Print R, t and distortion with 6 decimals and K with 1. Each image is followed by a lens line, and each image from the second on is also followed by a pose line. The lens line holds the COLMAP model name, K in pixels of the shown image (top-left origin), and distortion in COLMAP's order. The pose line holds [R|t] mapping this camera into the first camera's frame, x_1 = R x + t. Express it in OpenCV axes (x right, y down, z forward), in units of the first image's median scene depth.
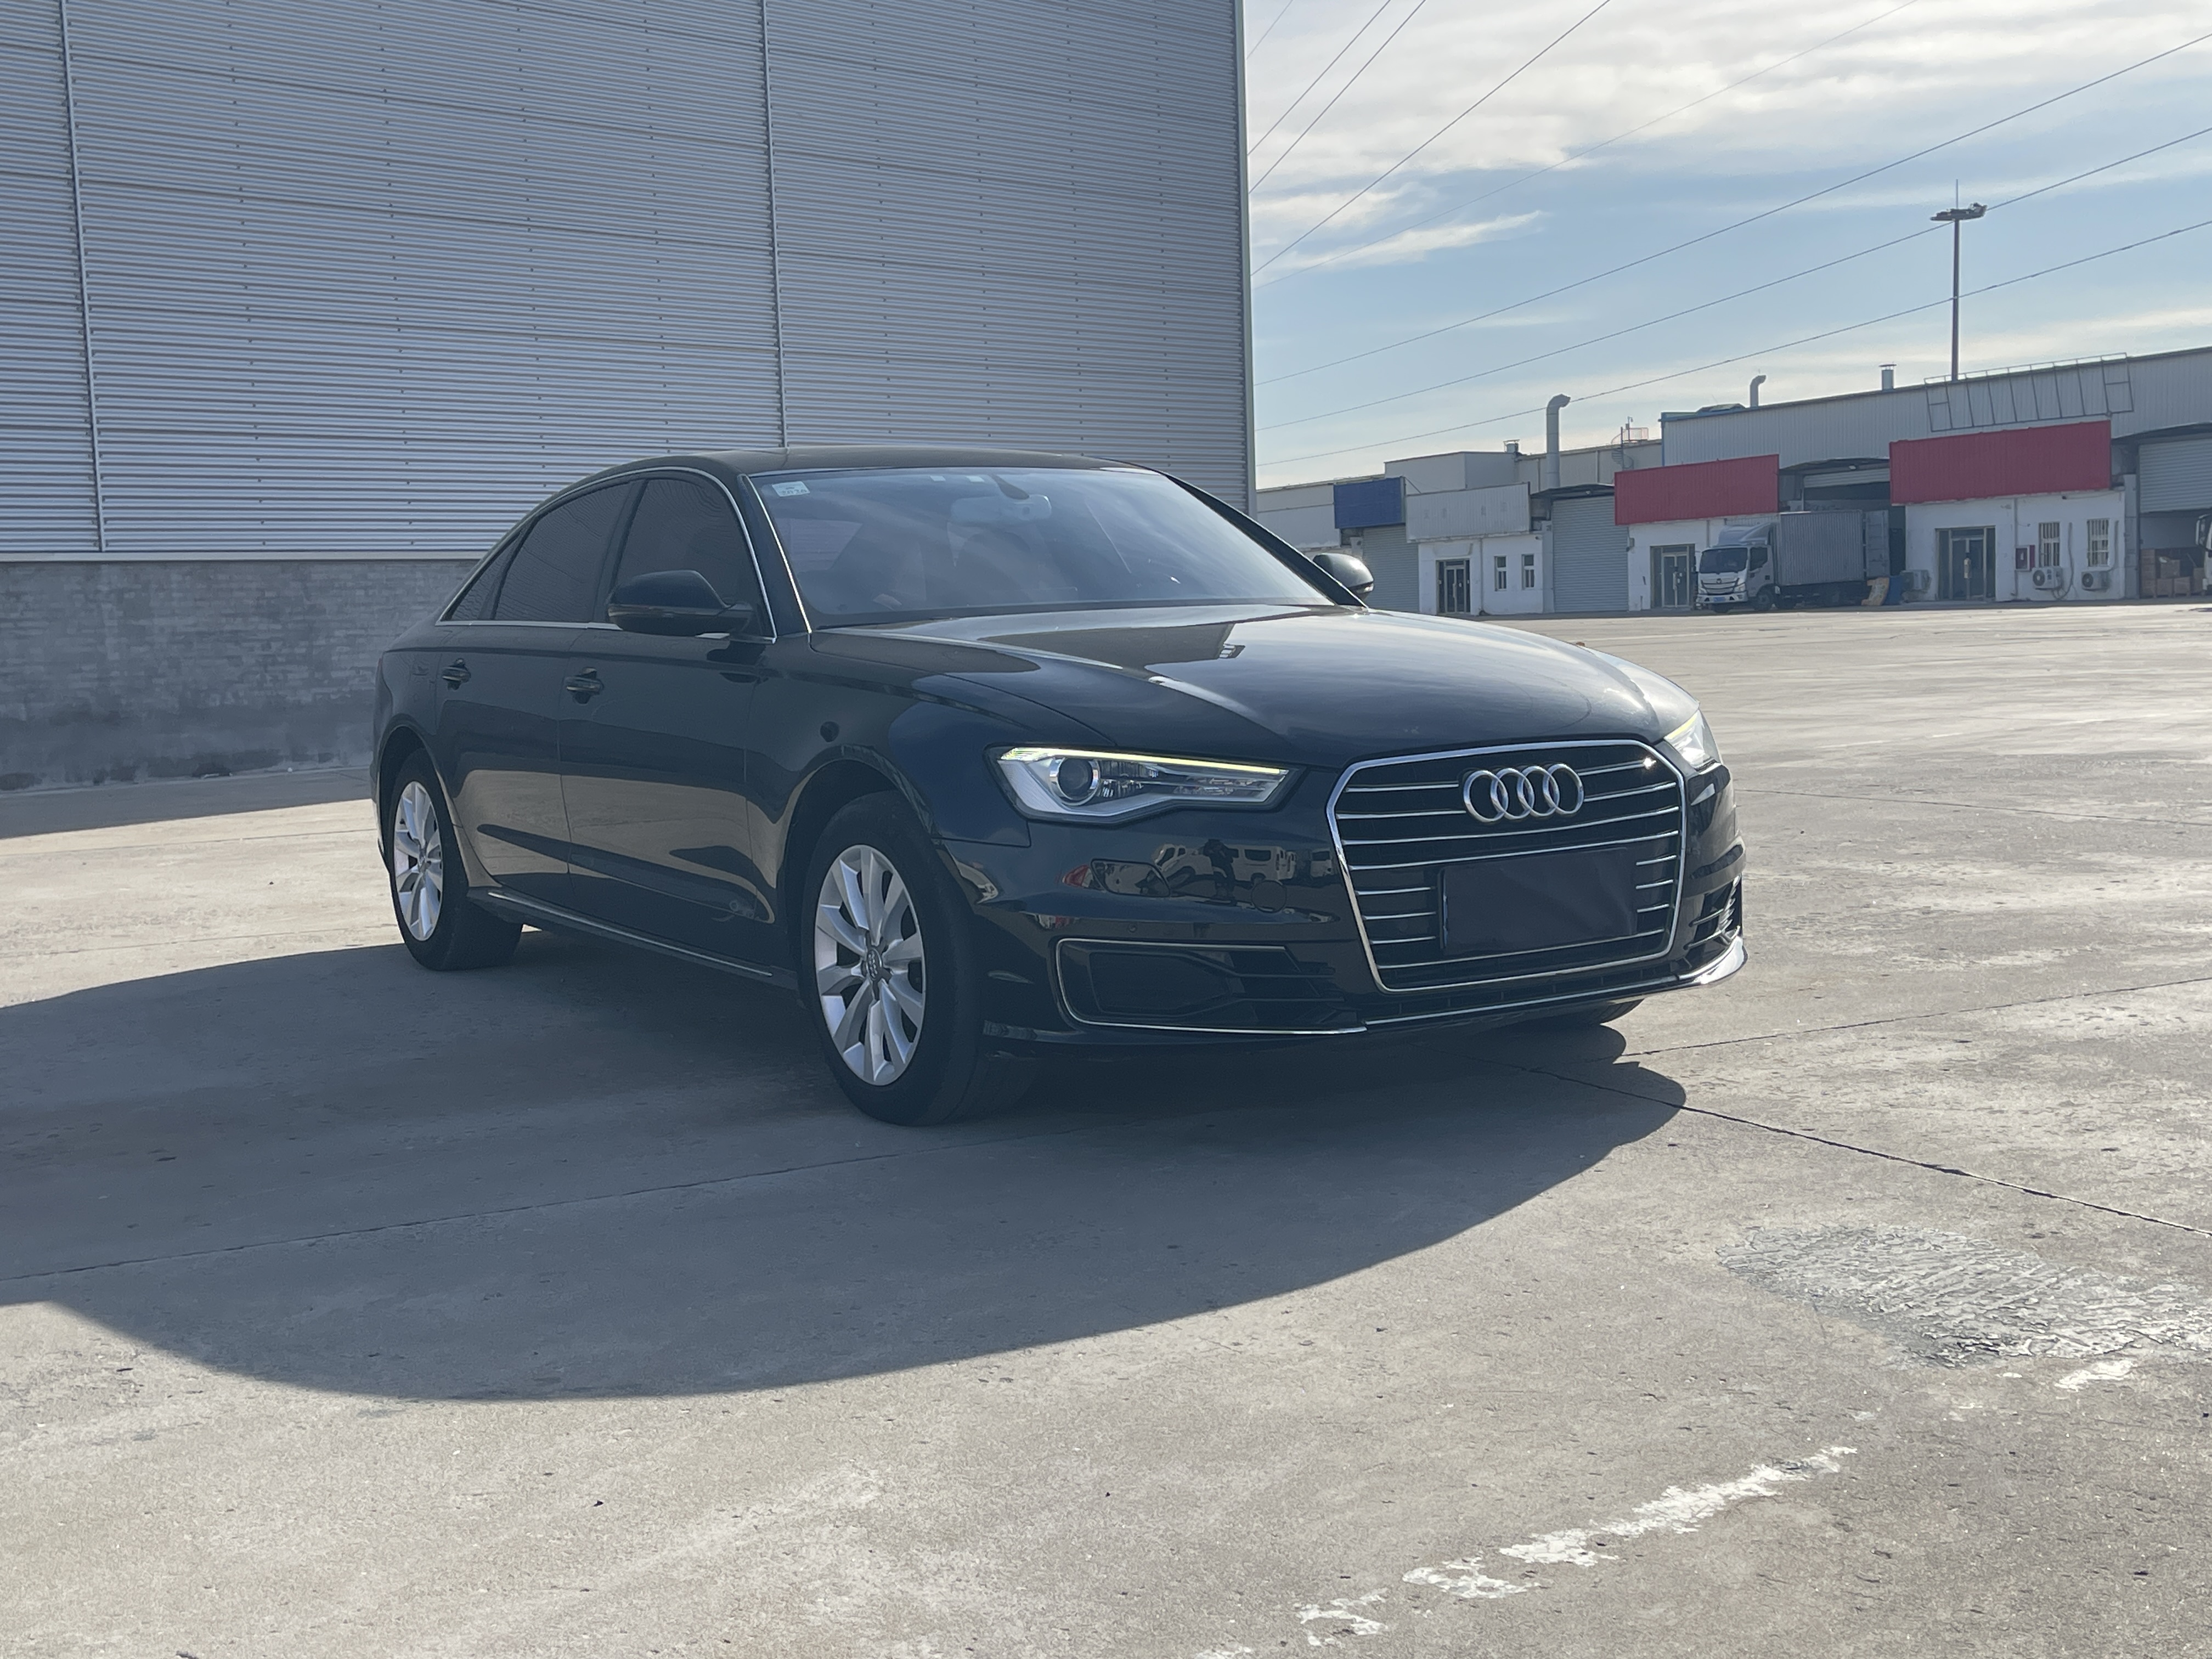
lens RADIAL K [[2545.9, 0, 1106.0], [0, 2545.9, 829.5], [0, 0, 1]] dist [0.088128, -0.176953]
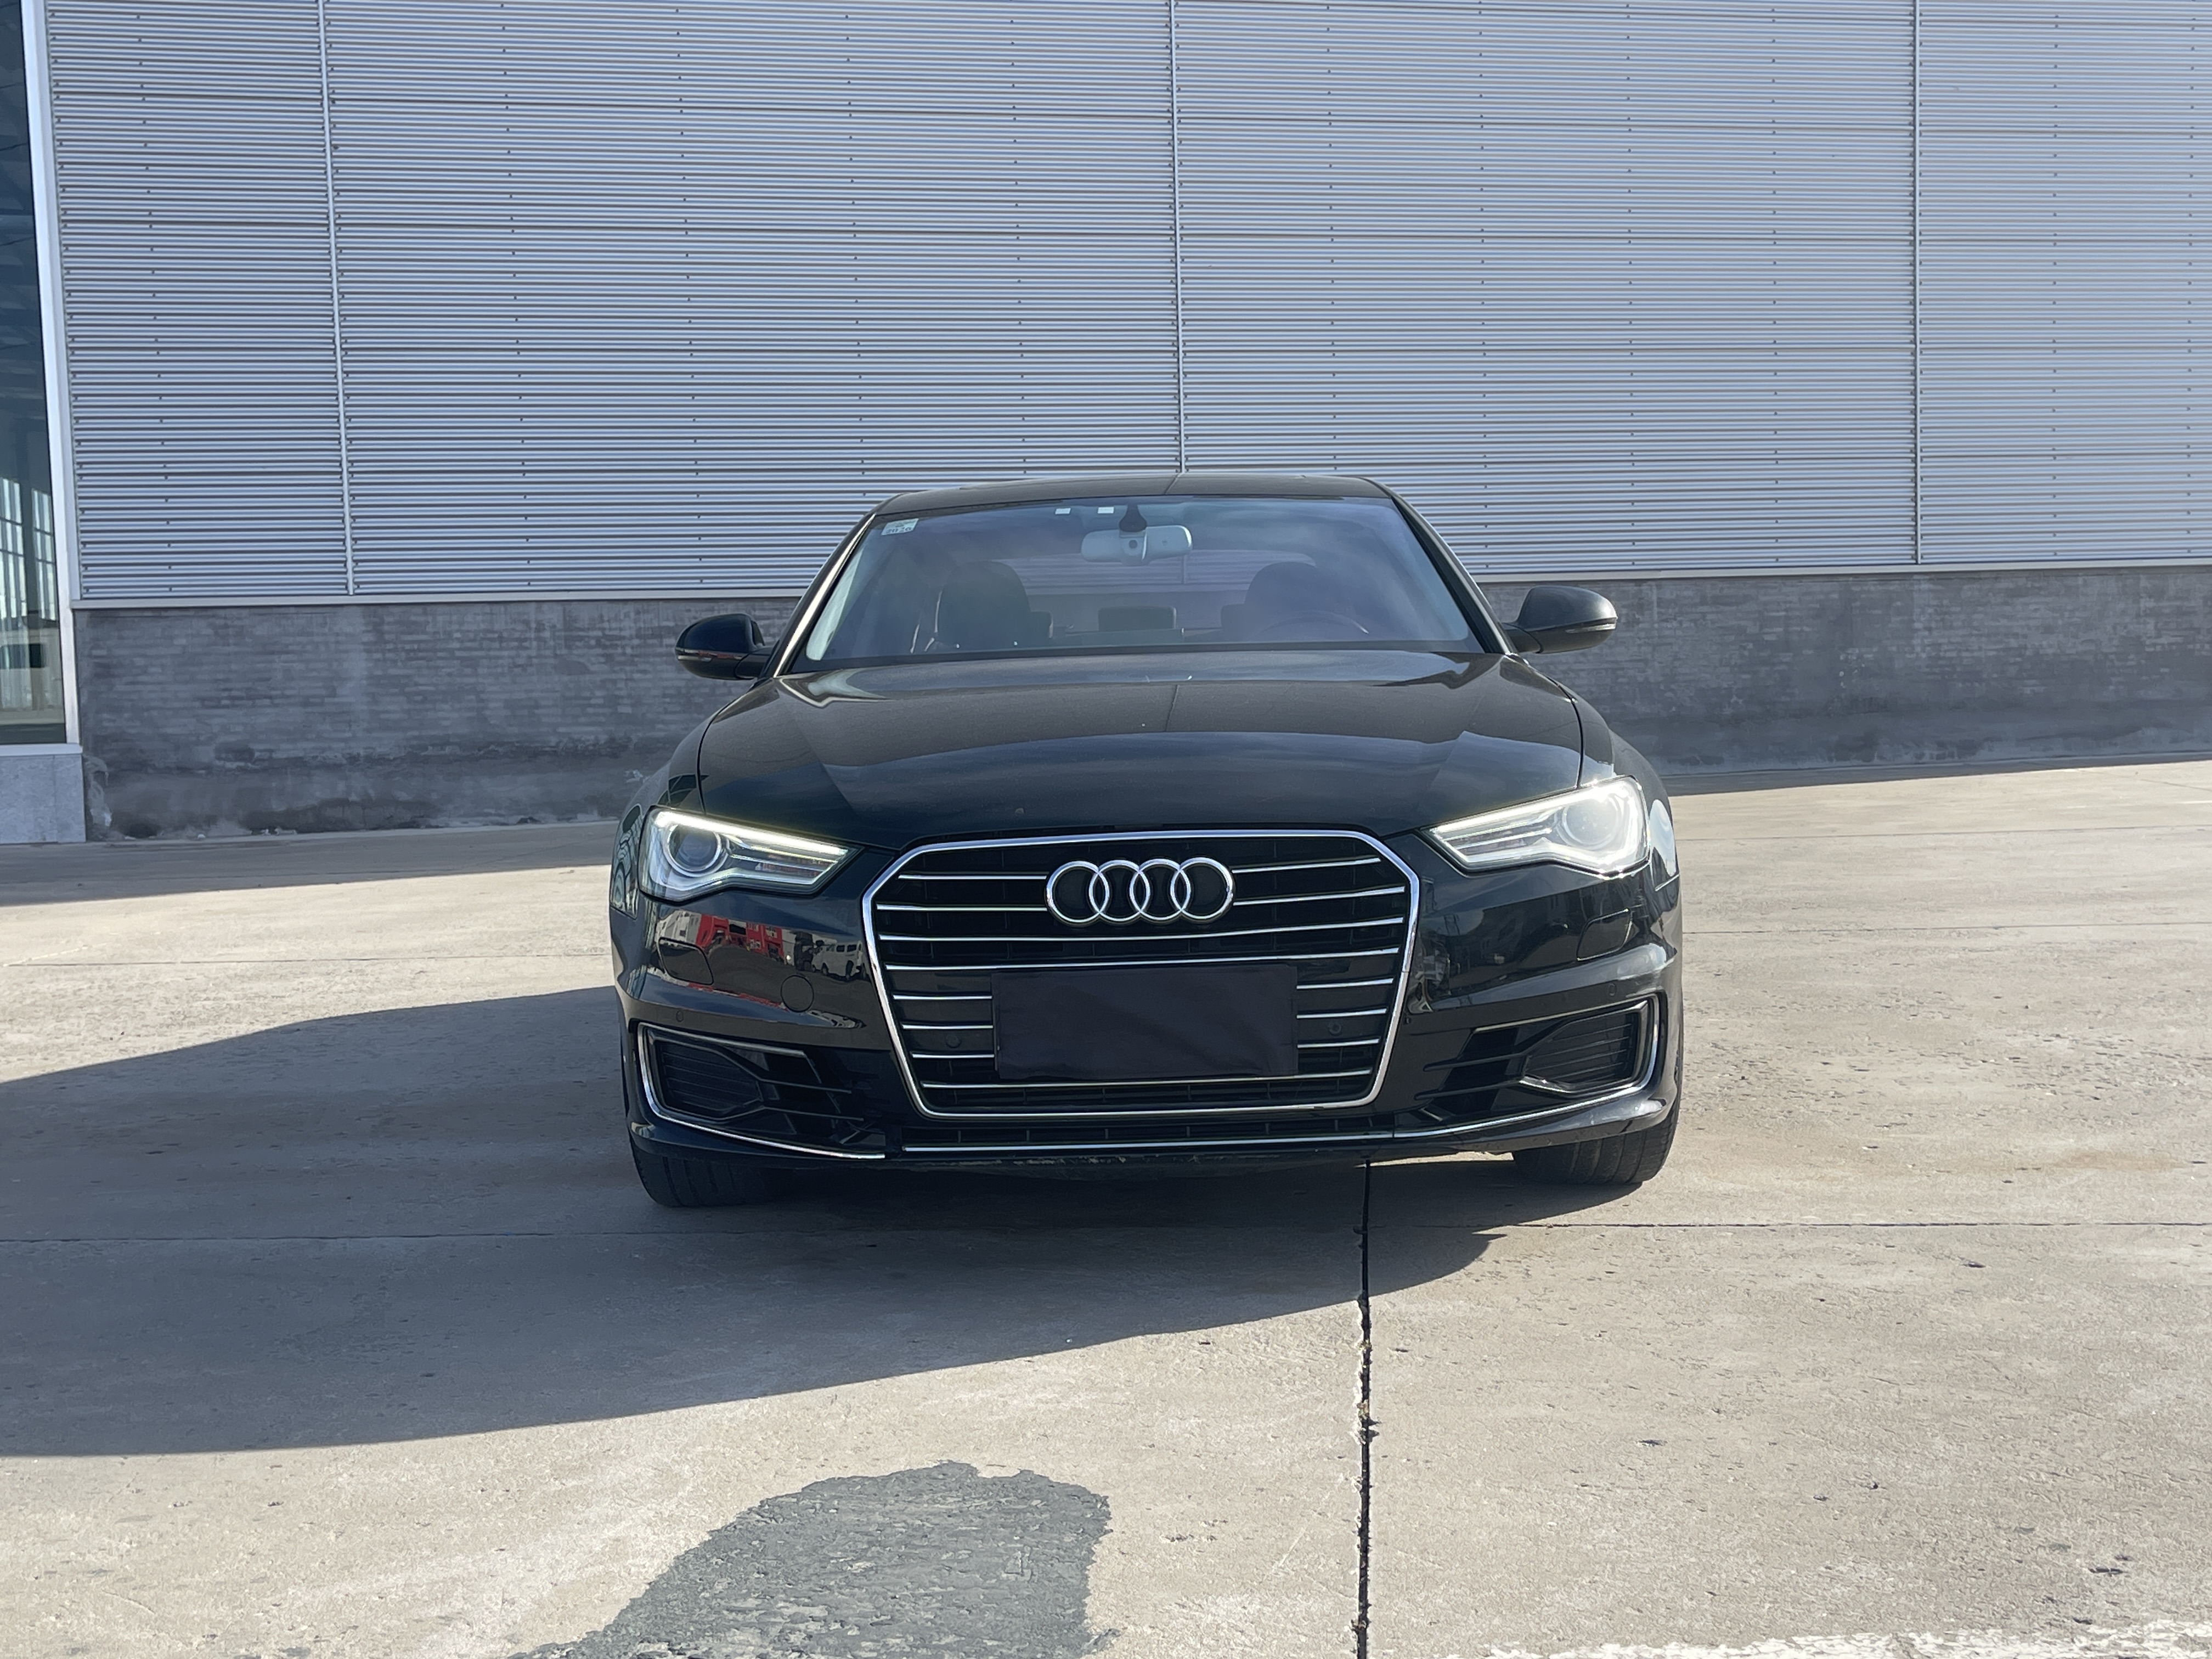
lens RADIAL K [[2545.9, 0, 1106.0], [0, 2545.9, 829.5], [0, 0, 1]] dist [0.088128, -0.176953]
pose [[0.845374, 0.043048, -0.532438, 0.597247], [-0.045323, 0.998934, 0.008803, -0.041280], [0.532249, 0.016690, 0.846423, 0.299002]]
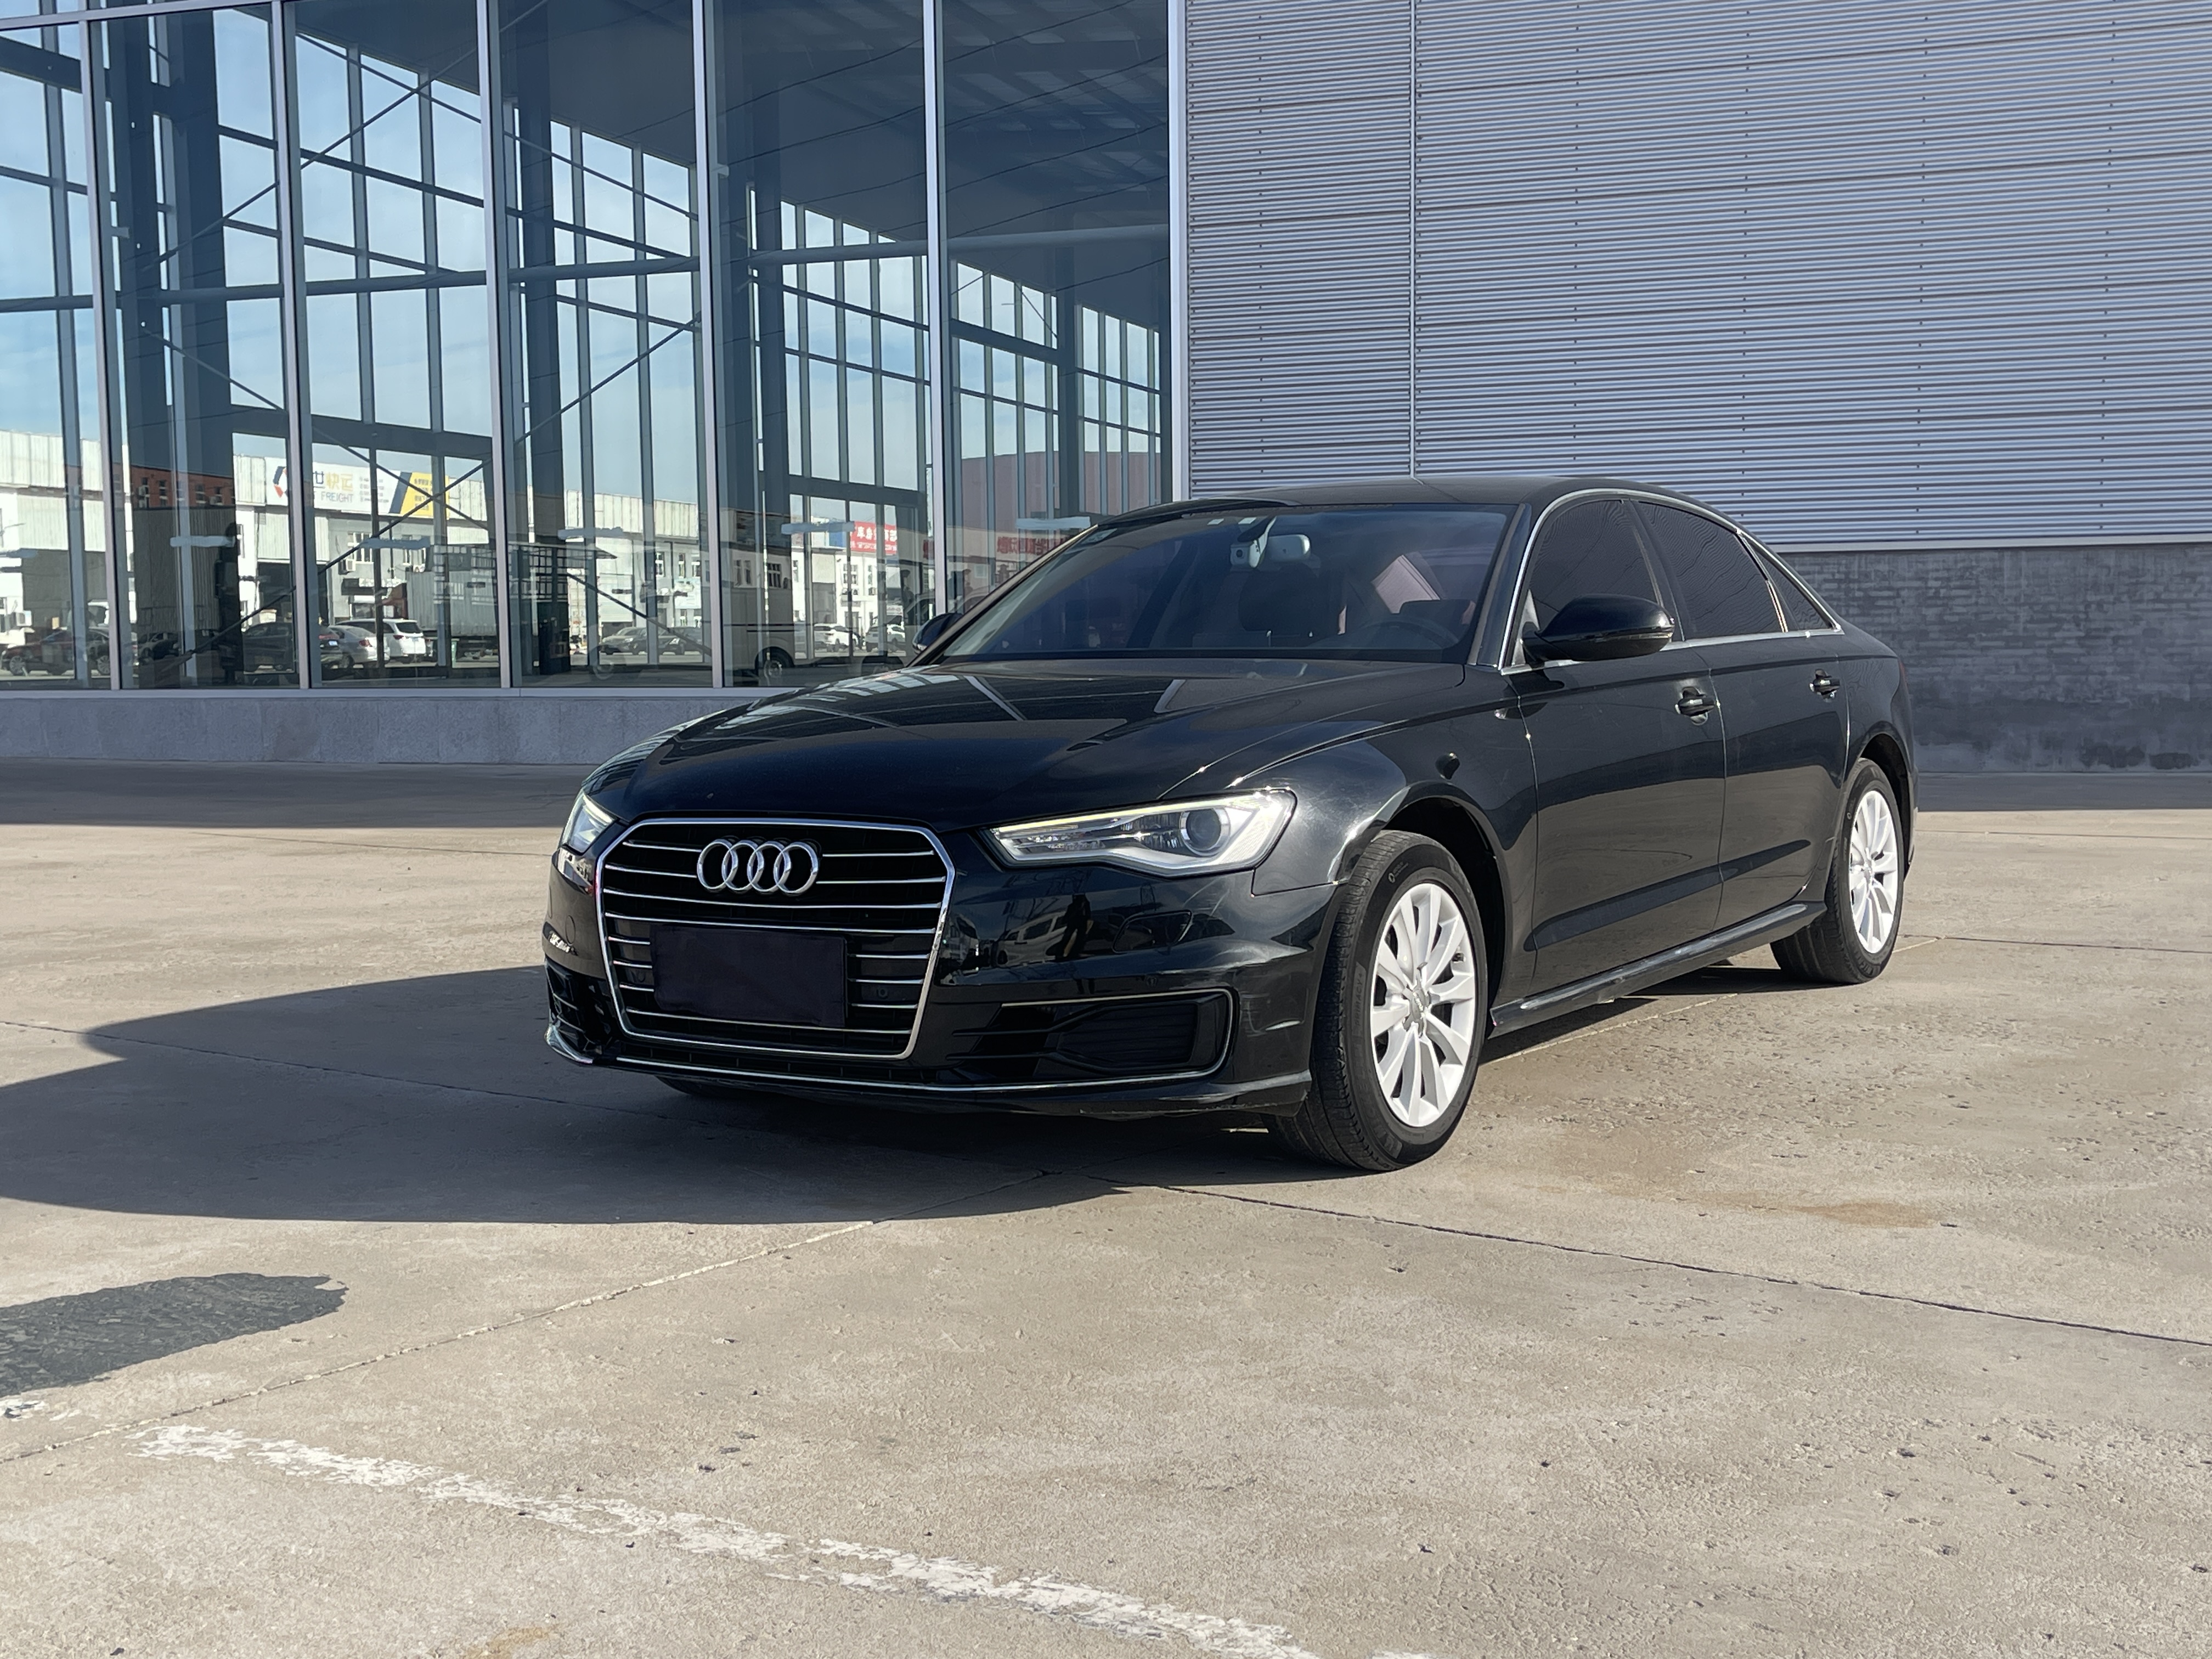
lens RADIAL K [[2545.9, 0, 1106.0], [0, 2545.9, 829.5], [0, 0, 1]] dist [0.088128, -0.176953]
pose [[0.443811, 0.094643, -0.891109, 1.129706], [-0.076614, 0.994774, 0.067495, -0.108211], [0.892839, 0.038317, 0.448742, 0.676312]]
